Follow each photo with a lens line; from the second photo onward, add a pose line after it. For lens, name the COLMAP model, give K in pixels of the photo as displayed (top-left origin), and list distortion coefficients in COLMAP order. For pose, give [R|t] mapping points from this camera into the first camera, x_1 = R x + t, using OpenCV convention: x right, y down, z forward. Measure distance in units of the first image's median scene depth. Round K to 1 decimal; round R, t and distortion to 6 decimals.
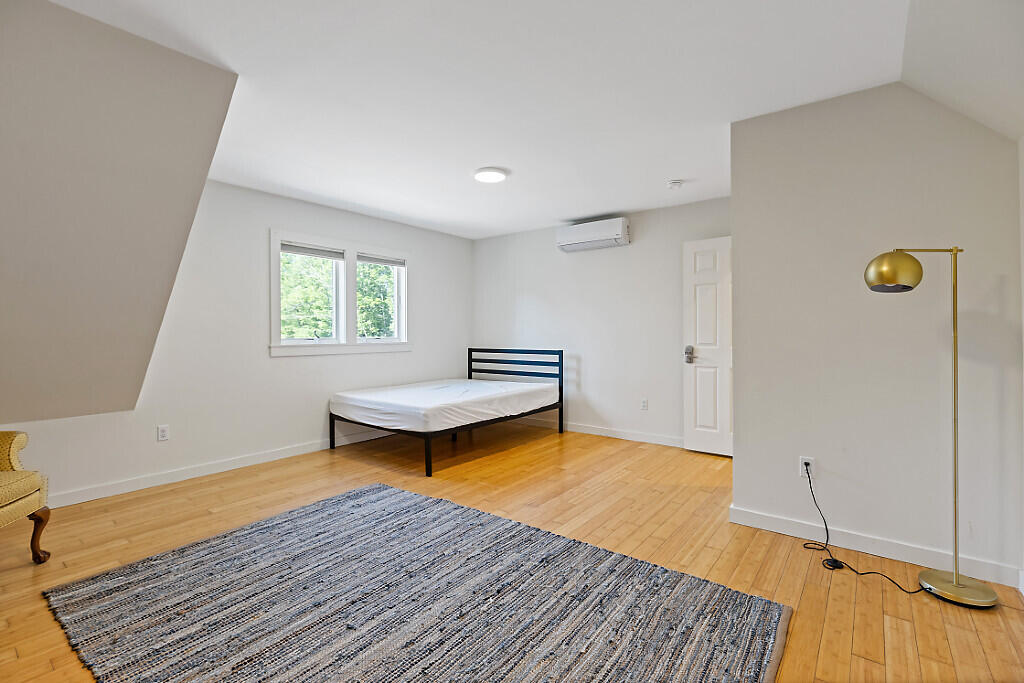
lens RADIAL K [[463.3, 0, 508.2], [0, 463.3, 345.4], [0, 0, 1]] dist [-0.000195, -0.000032]
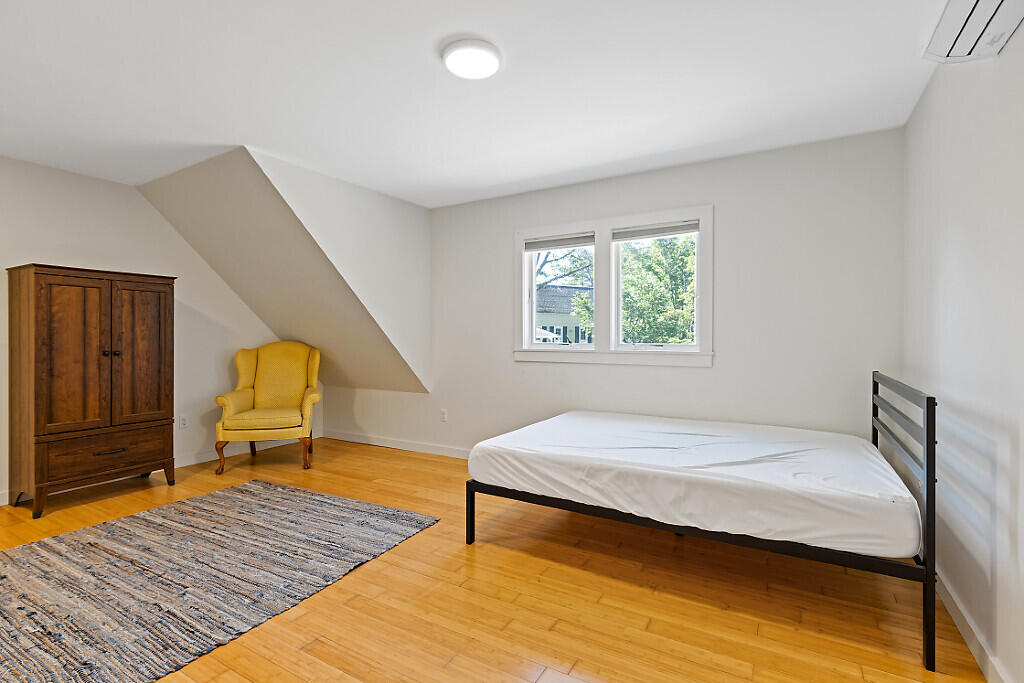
lens RADIAL K [[476.1, 0, 512.0], [0, 476.1, 341.5], [0, 0, 1]] dist [0.001389, 0.000372]
pose [[0.135521, 0.016306, -0.990640, 0.784708], [-0.024151, 0.999622, 0.013150, -0.047257], [0.990480, 0.022143, 0.135864, 1.375199]]
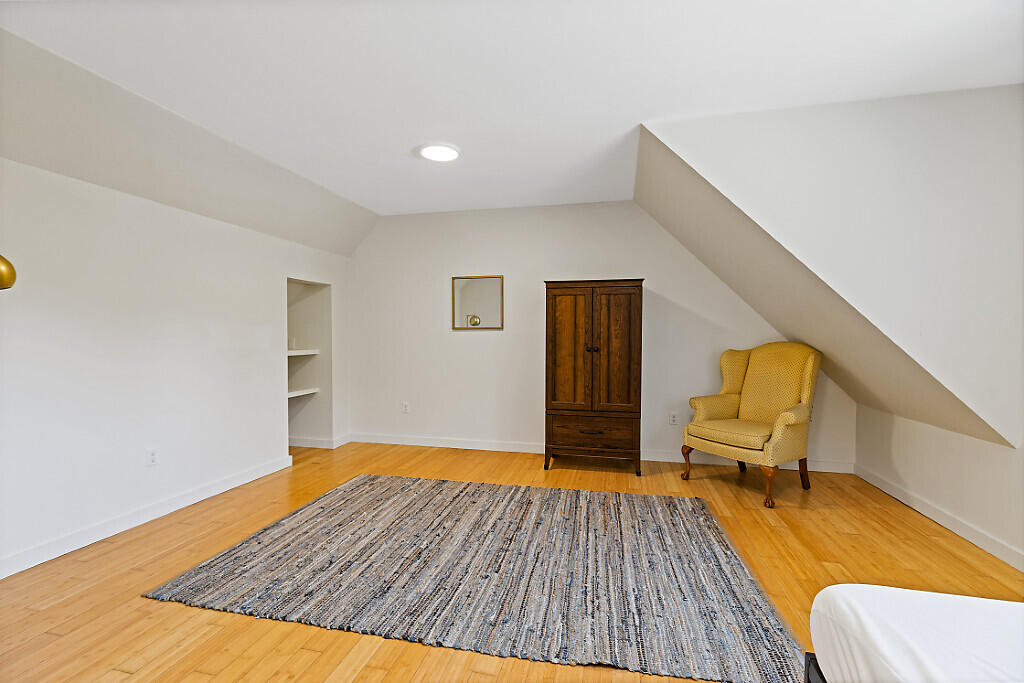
lens RADIAL K [[458.2, 0, 512.0], [0, 458.2, 341.5], [0, 0, 1]] dist [0.001140, -0.000113]
pose [[-0.905737, 0.007614, -0.423771, 0.207317], [-0.008876, 0.999279, 0.036924, -0.049582], [0.423747, 0.037205, -0.905016, 1.701890]]
